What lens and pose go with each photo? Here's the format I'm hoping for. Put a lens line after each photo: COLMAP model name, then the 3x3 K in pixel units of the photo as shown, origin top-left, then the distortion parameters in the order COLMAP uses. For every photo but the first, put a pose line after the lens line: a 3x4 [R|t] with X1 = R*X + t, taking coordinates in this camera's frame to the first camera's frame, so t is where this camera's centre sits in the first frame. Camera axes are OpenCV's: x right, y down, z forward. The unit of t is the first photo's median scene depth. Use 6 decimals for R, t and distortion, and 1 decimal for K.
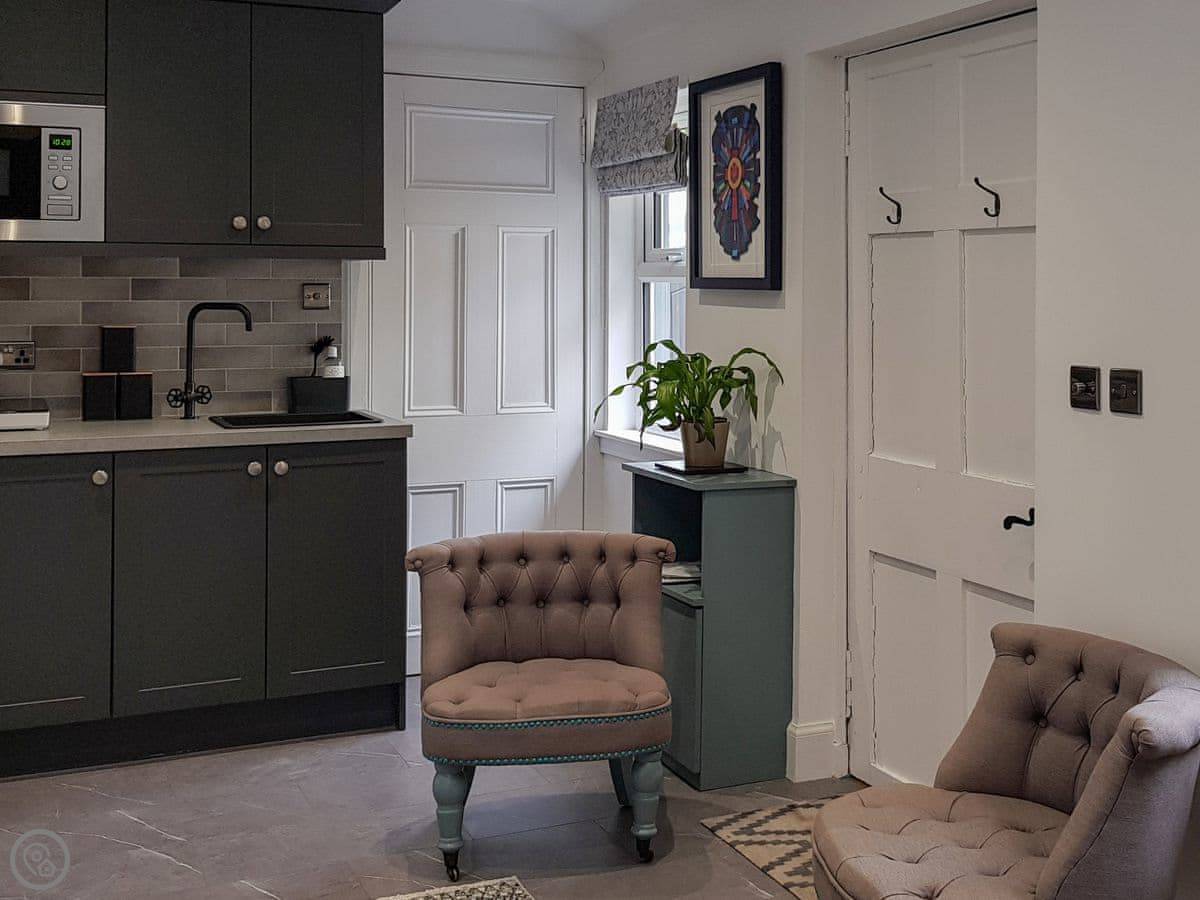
lens RADIAL K [[1450.7, 0, 709.9], [0, 1450.7, 272.8], [0, 0, 1]] dist [0.017971, -0.033368]
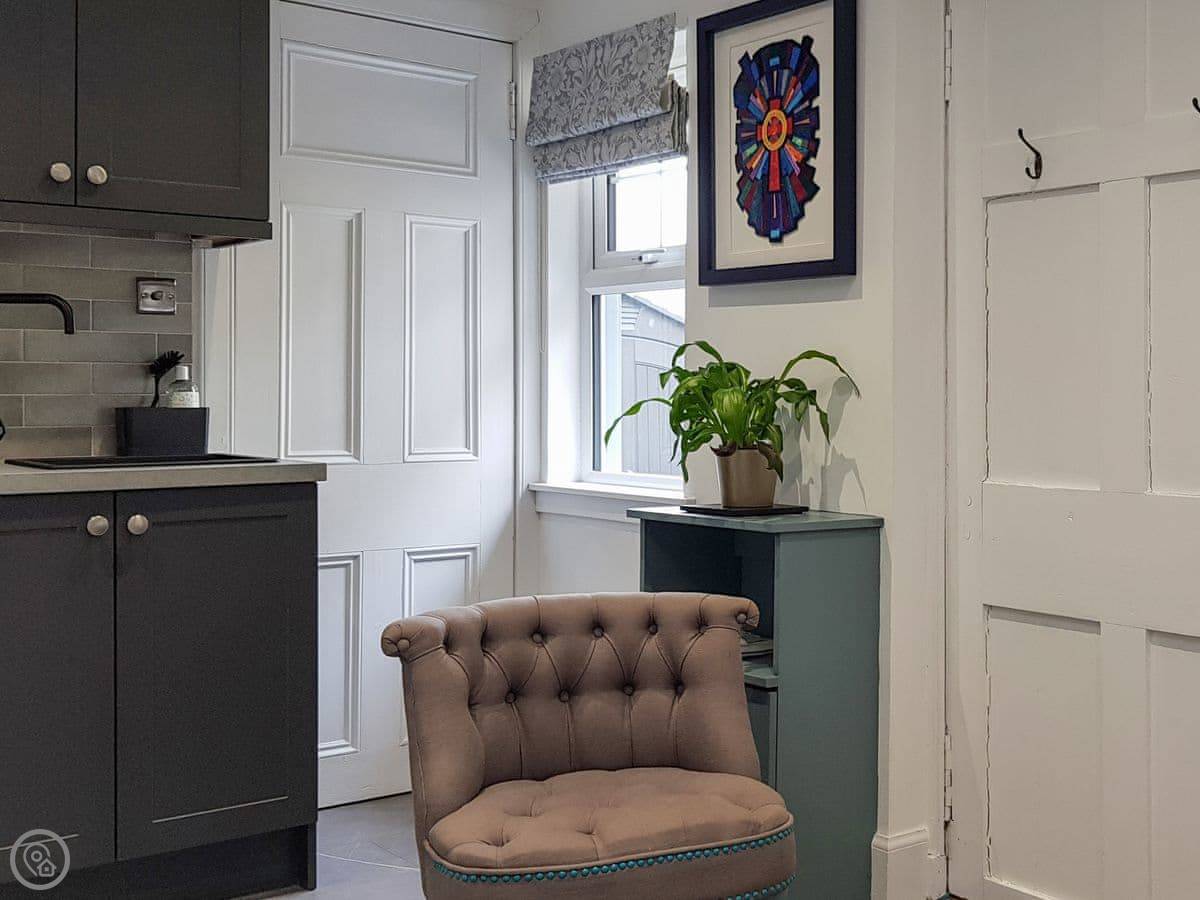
lens RADIAL K [[1457.7, 0, 846.5], [0, 1457.7, 392.5], [0, 0, 1]] dist [0.029503, -0.099669]
pose [[0.962331, -0.000429, 0.271880, -0.157840], [-0.001999, 0.999961, 0.008653, 0.064462], [-0.271873, -0.008871, 0.962292, 0.243927]]
